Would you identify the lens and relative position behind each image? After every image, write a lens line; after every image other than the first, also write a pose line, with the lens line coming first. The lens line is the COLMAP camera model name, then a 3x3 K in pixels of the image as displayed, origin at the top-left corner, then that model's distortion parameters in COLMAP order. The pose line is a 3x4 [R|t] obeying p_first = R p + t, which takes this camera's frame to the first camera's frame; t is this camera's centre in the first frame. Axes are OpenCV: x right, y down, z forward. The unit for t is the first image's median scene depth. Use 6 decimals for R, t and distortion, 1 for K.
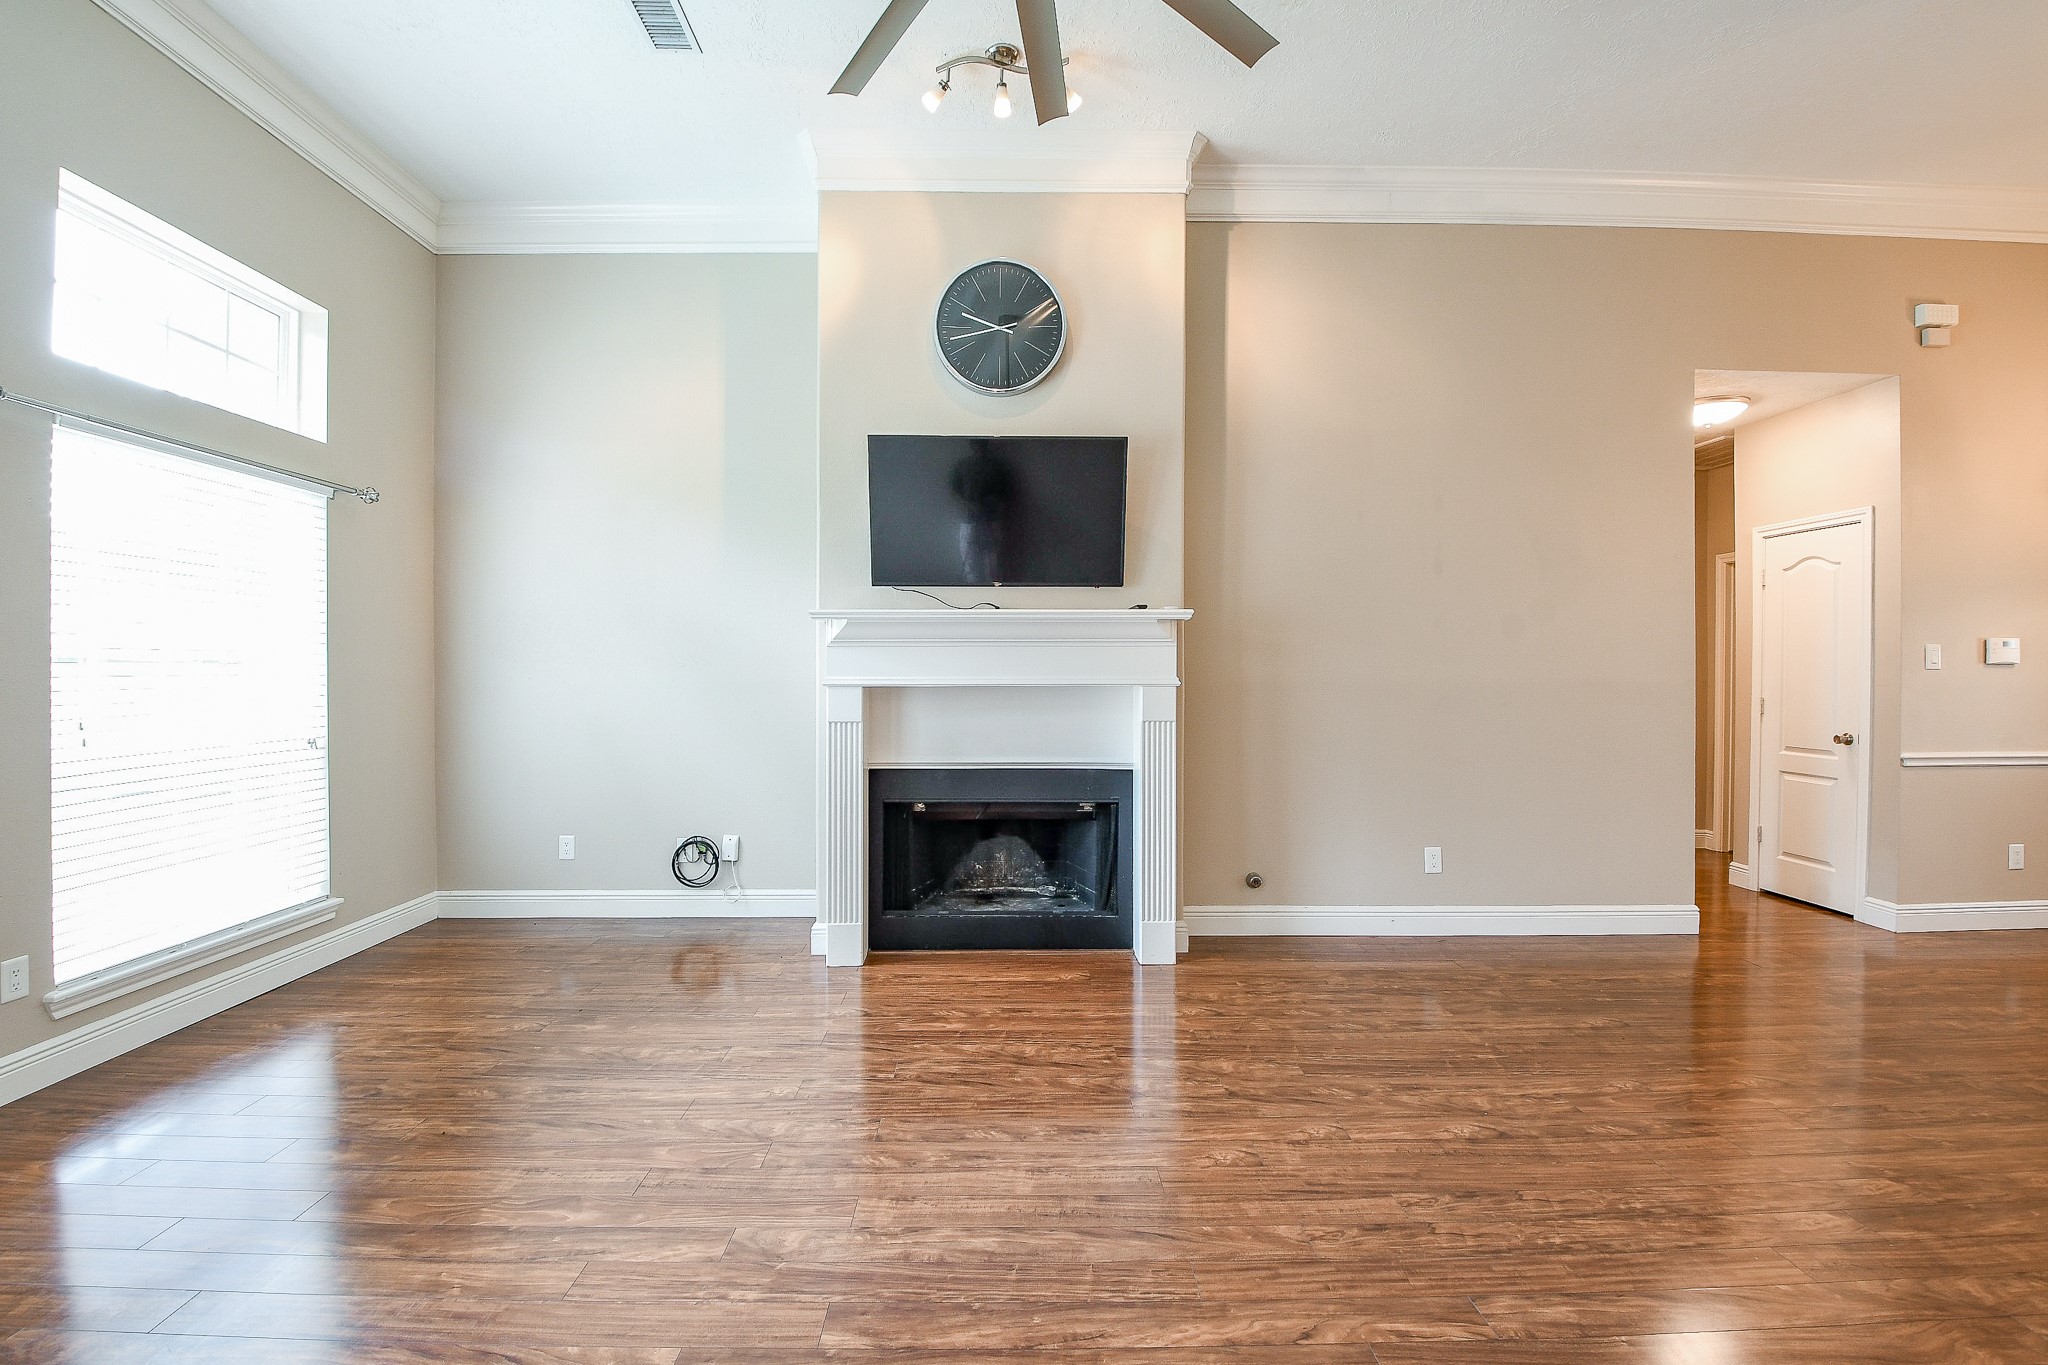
lens RADIAL K [[910.4, 0, 1018.1], [0, 910.4, 671.7], [0, 0, 1]] dist [-0.004146, -0.007381]
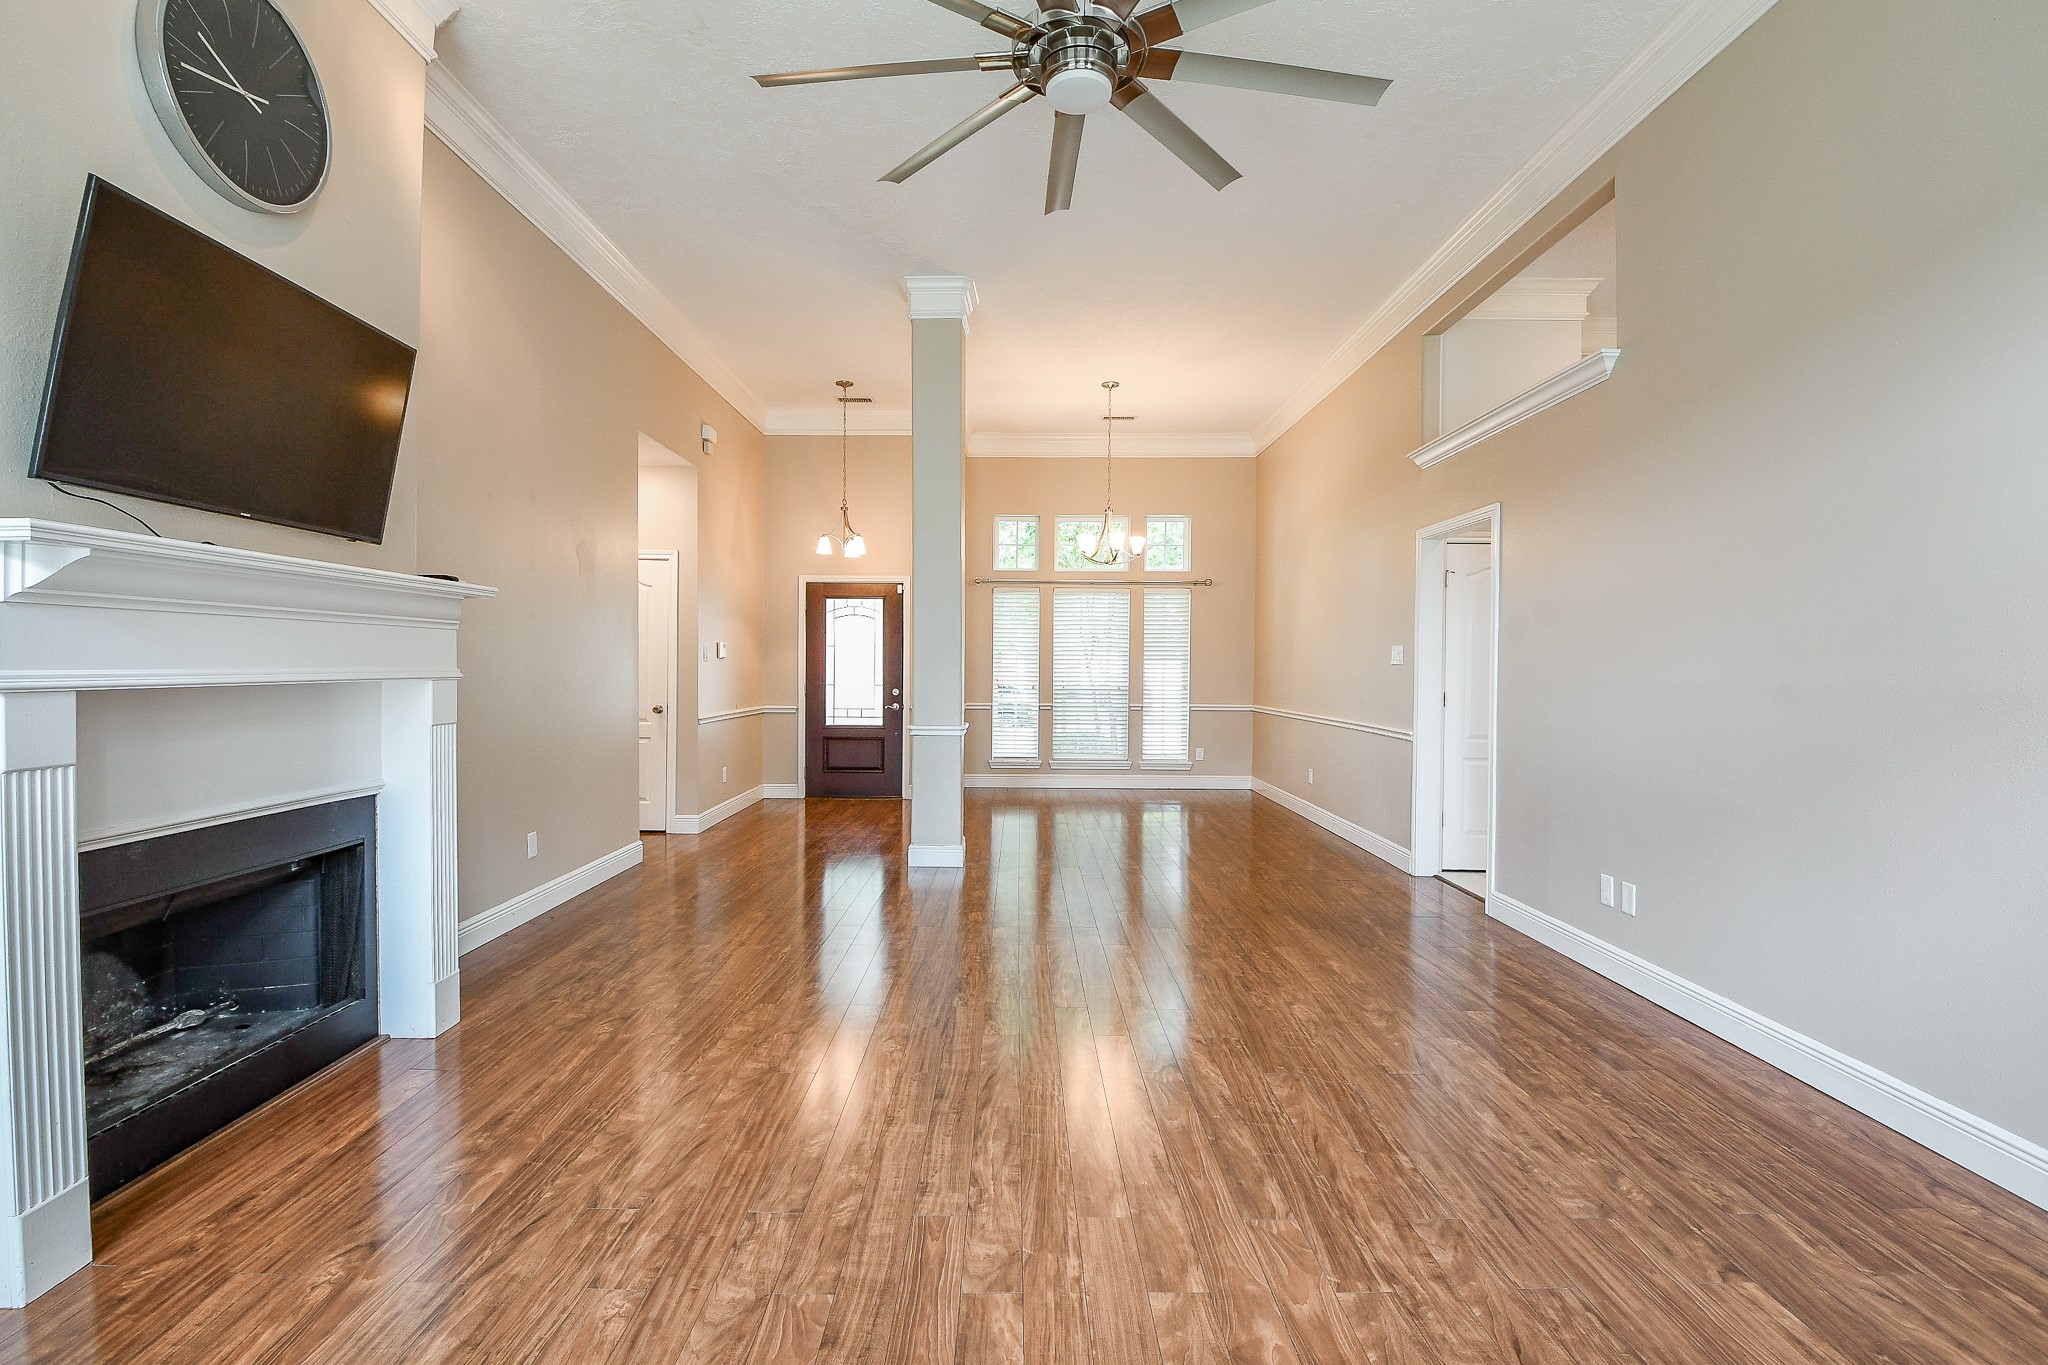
lens RADIAL K [[910.4, 0, 1013.5], [0, 910.4, 681.5], [0, 0, 1]] dist [-0.004146, -0.007381]
pose [[0.023648, -0.016959, 0.999576, -0.630411], [-0.002702, 0.999851, 0.017028, 0.003944], [-0.999717, -0.003103, 0.023598, 0.498913]]
